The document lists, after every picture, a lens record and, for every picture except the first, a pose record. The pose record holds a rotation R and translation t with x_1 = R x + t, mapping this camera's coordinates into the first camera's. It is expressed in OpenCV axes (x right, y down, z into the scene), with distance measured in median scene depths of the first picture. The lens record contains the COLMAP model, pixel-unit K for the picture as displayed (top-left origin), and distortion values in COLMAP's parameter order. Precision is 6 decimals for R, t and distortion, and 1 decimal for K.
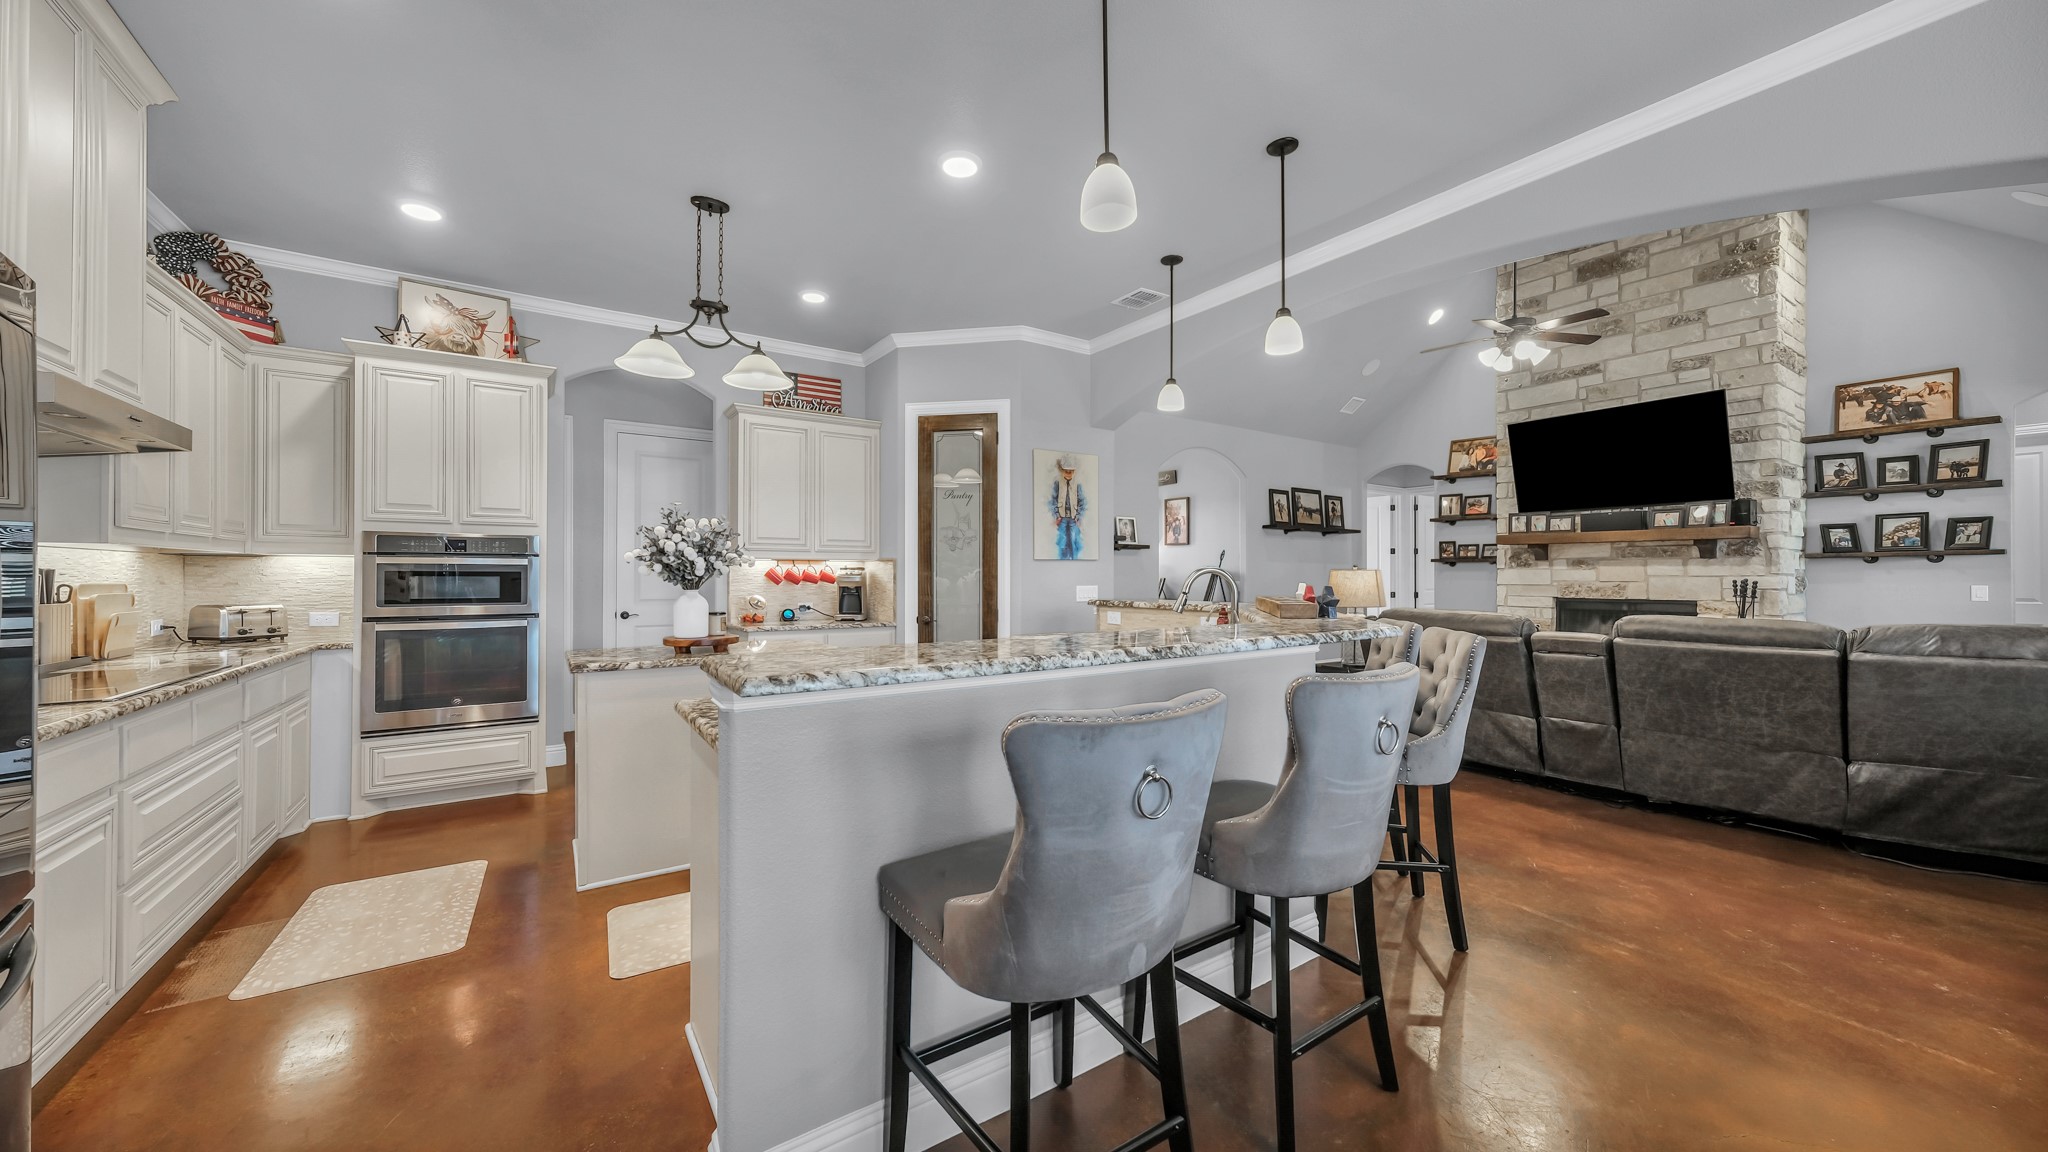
lens RADIAL K [[741.0, 0, 1033.5], [0, 741.0, 565.8], [0, 0, 1]] dist [0.008171, 0.002210]
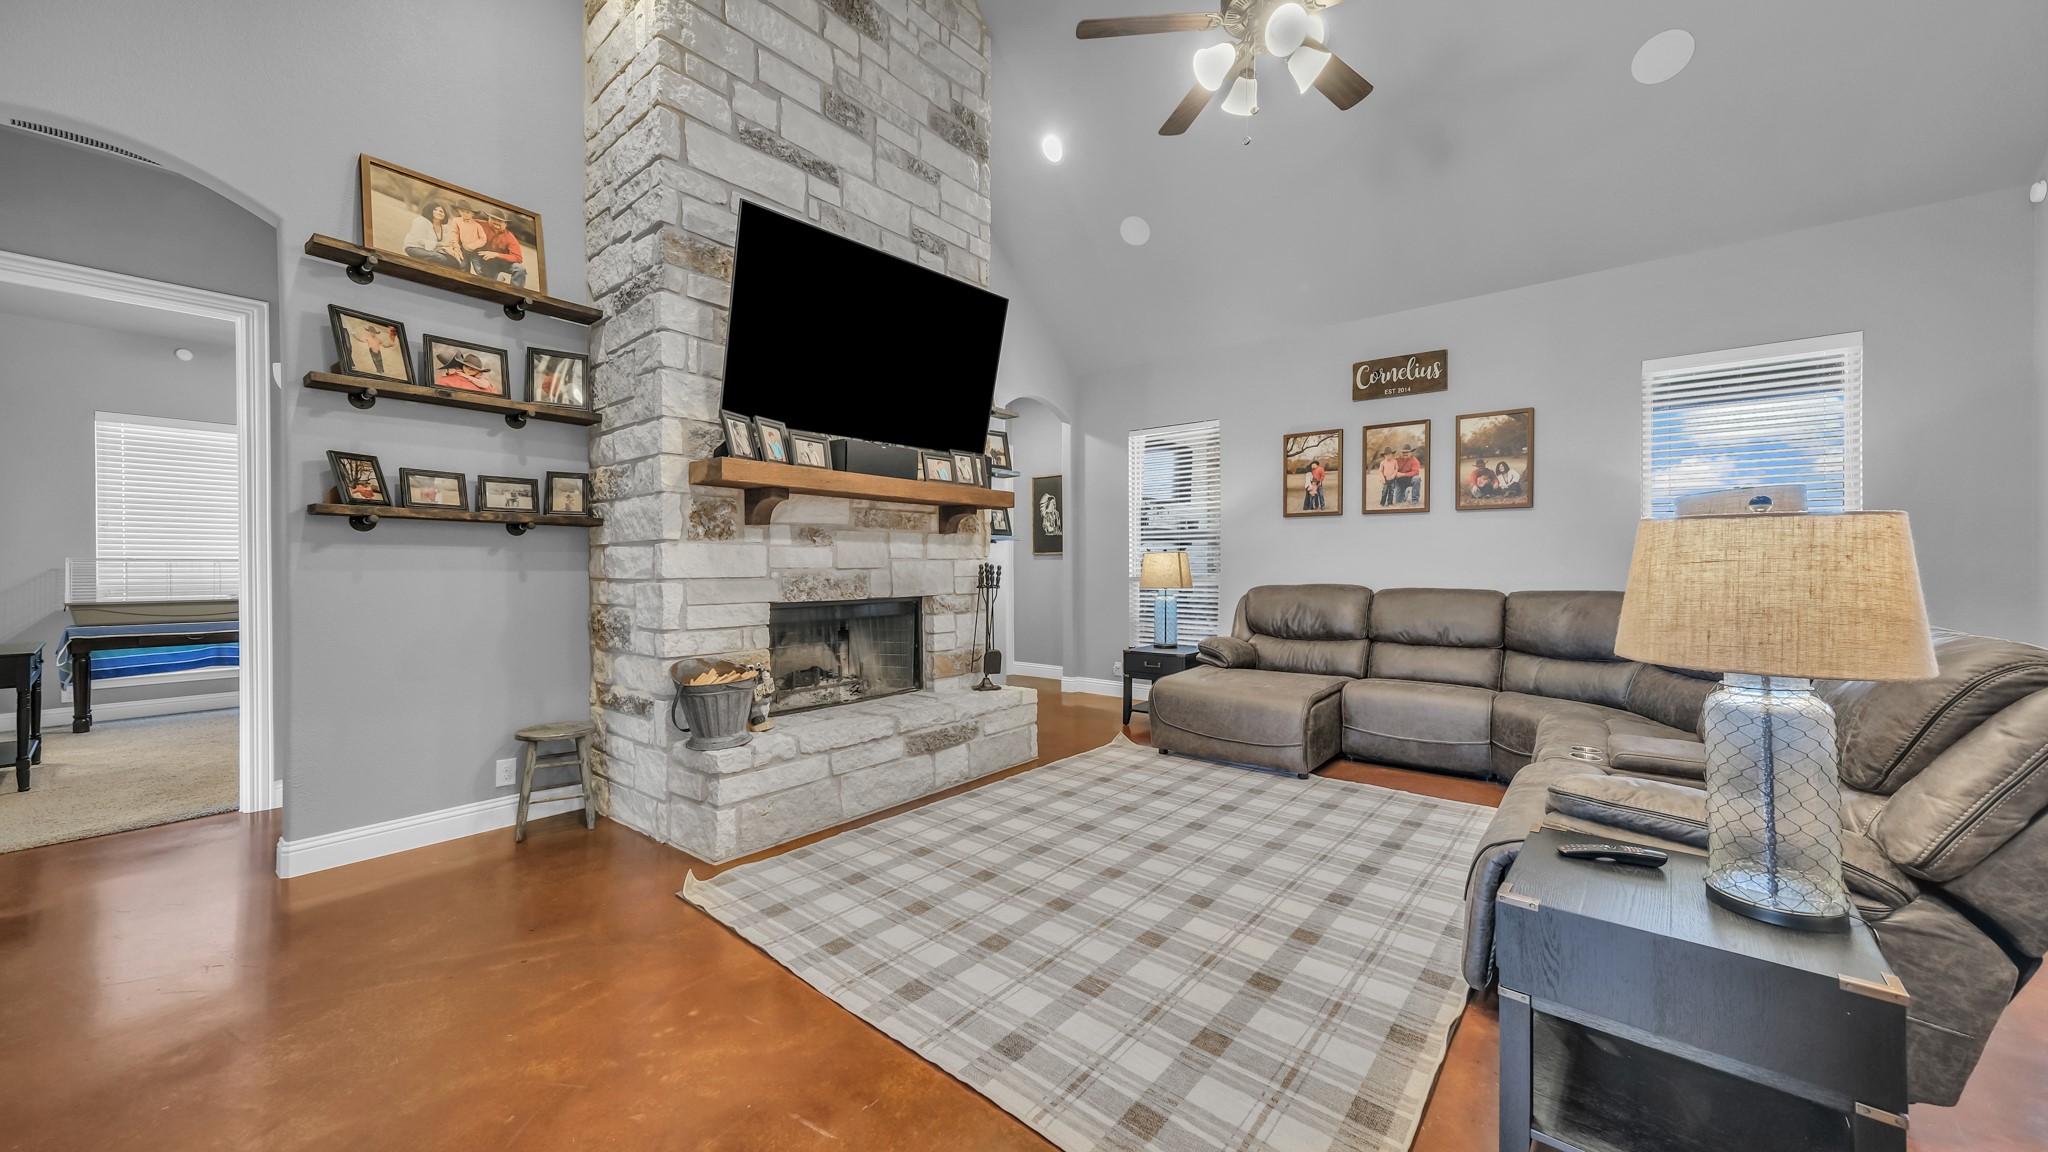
lens RADIAL K [[717.4, 0, 1032.7], [0, 717.4, 574.2], [0, 0, 1]] dist [-0.003284, 0.003815]
pose [[-0.261096, -0.008288, 0.965277, 0.237632], [-0.002613, 0.999966, 0.007878, 0.022406], [-0.965309, -0.000466, -0.261108, 1.109175]]
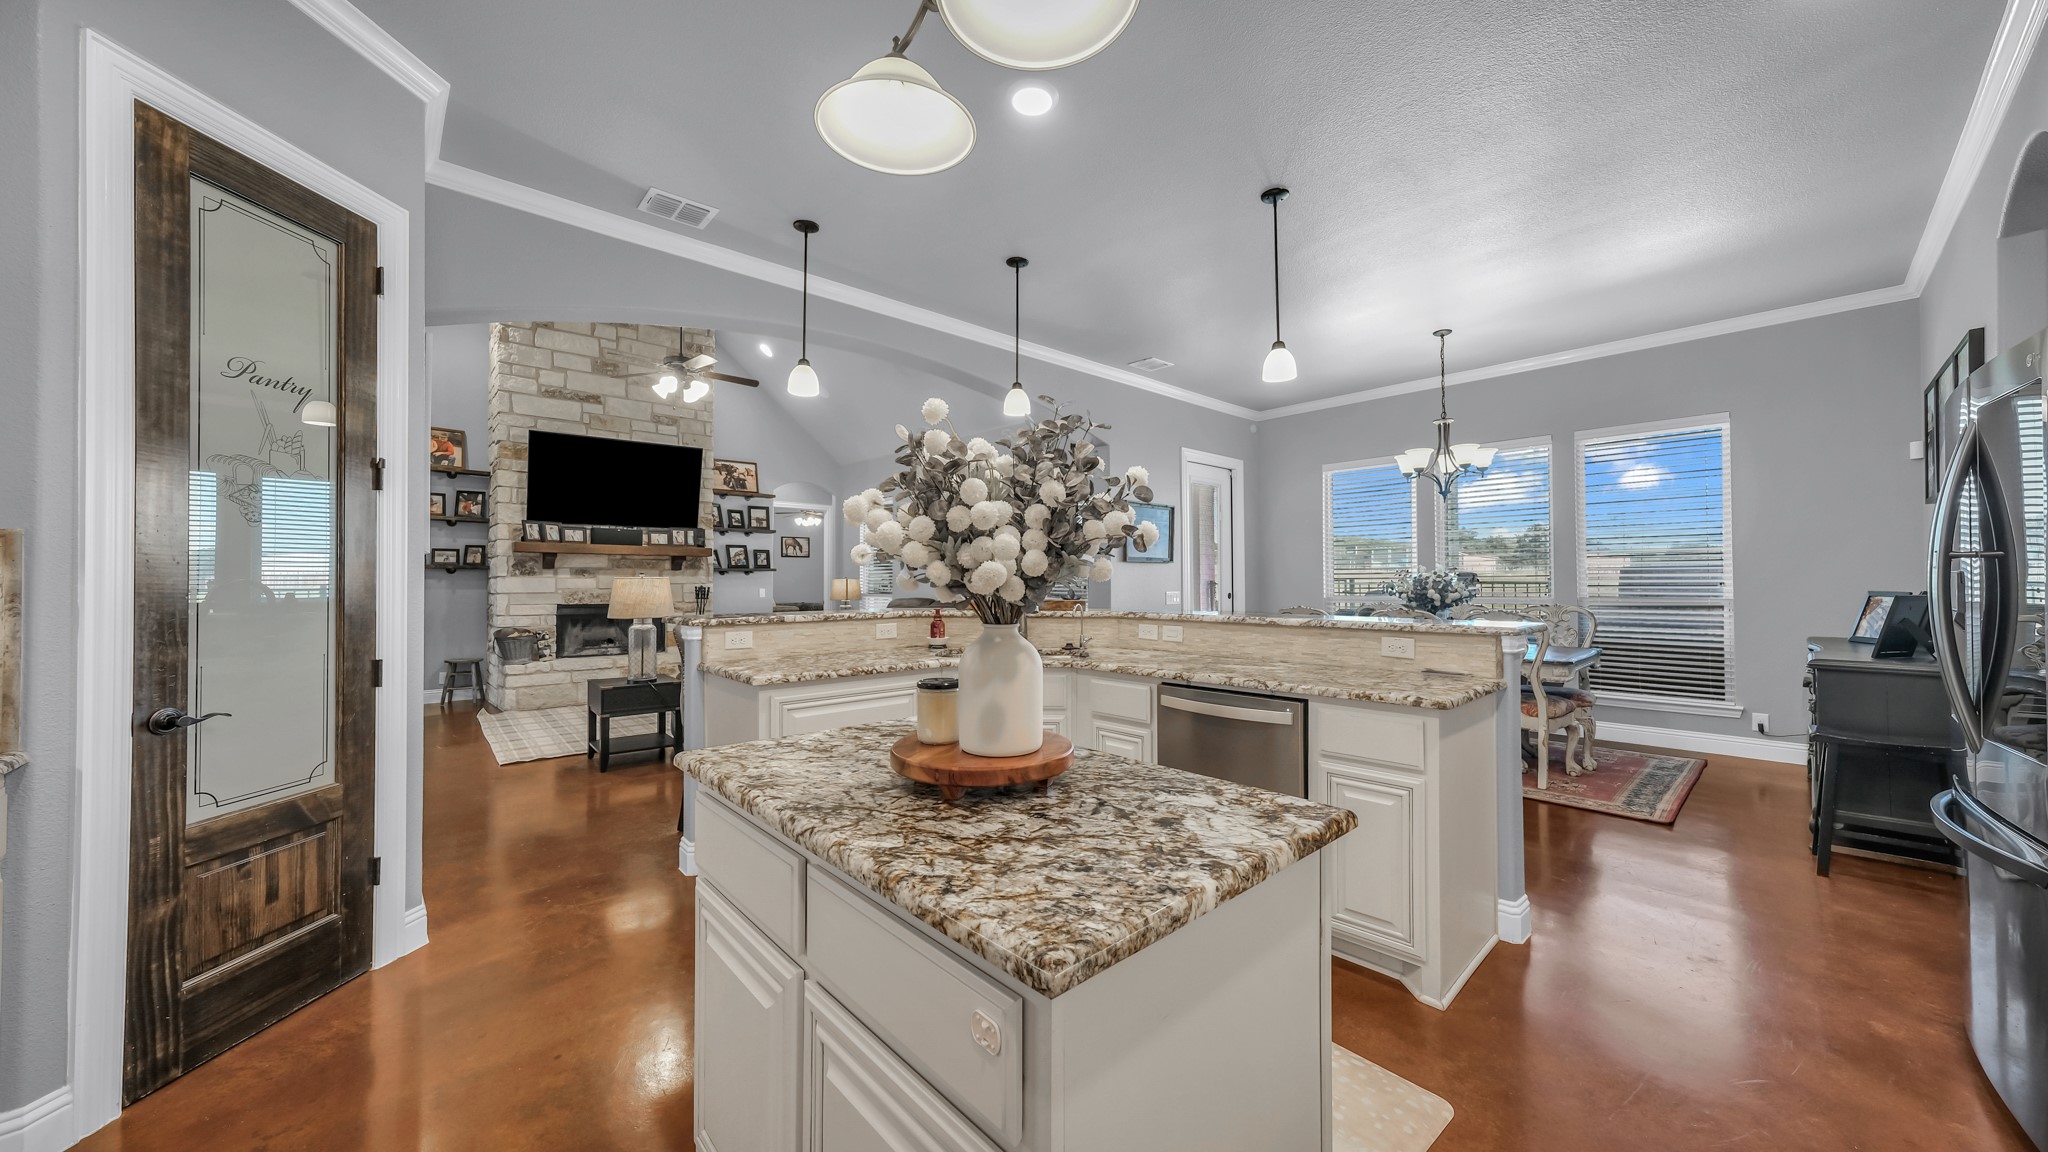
lens RADIAL K [[717.4, 0, 1032.1], [0, 717.4, 578.8], [0, 0, 1]] dist [-0.003284, 0.003815]
pose [[-0.116800, 0.007918, 0.993124, -0.438888], [-0.005329, 0.999949, -0.008599, 0.012585], [-0.993141, -0.006297, -0.116752, 0.528528]]
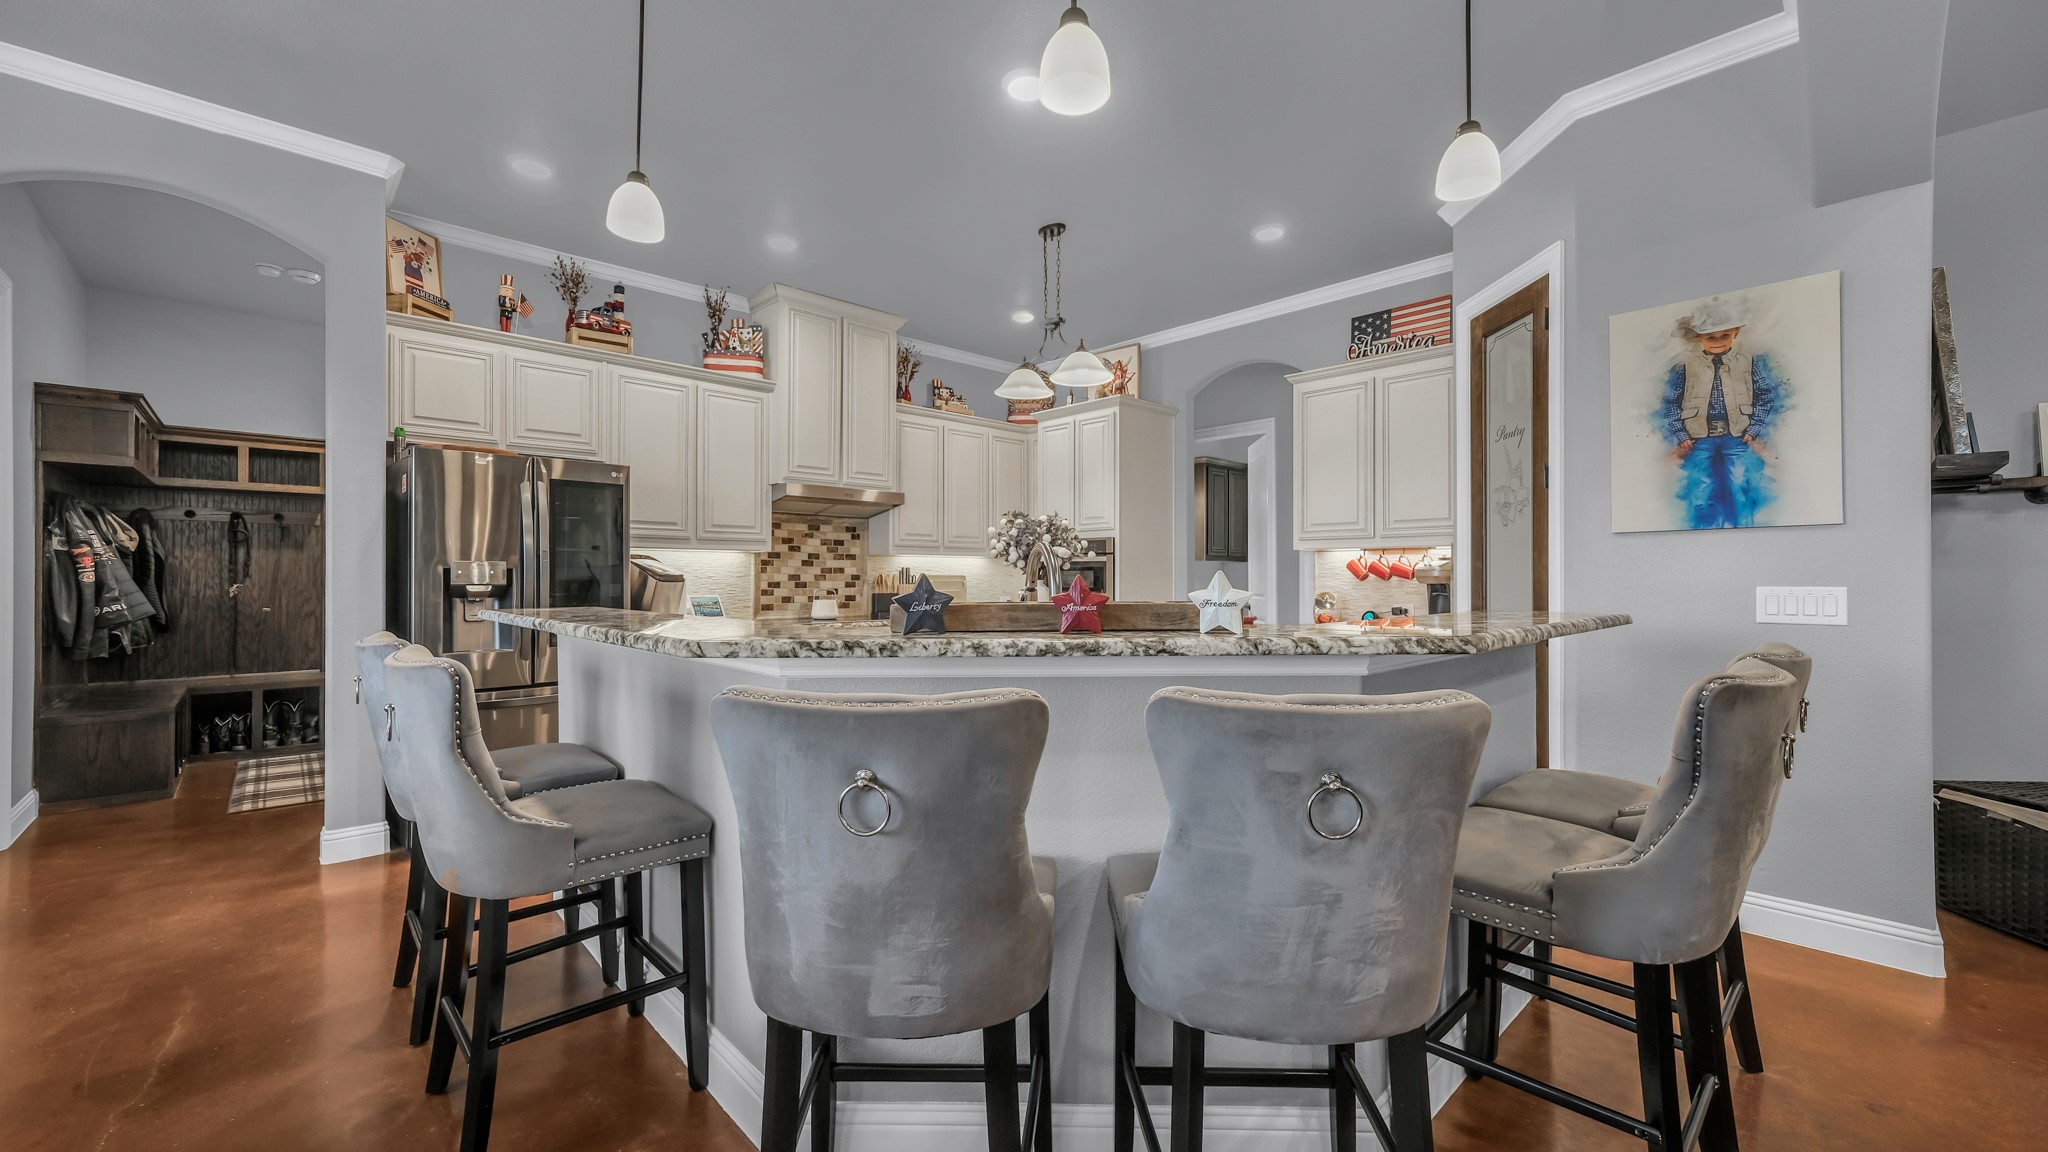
lens RADIAL K [[813.6, 0, 1037.8], [0, 813.6, 569.9], [0, 0, 1]] dist [0.001552, 0.001153]
pose [[0.138422, -0.004945, -0.990361, 0.418258], [0.005045, 0.999978, -0.004288, 0.014305], [0.990361, -0.004402, 0.138444, 0.447240]]
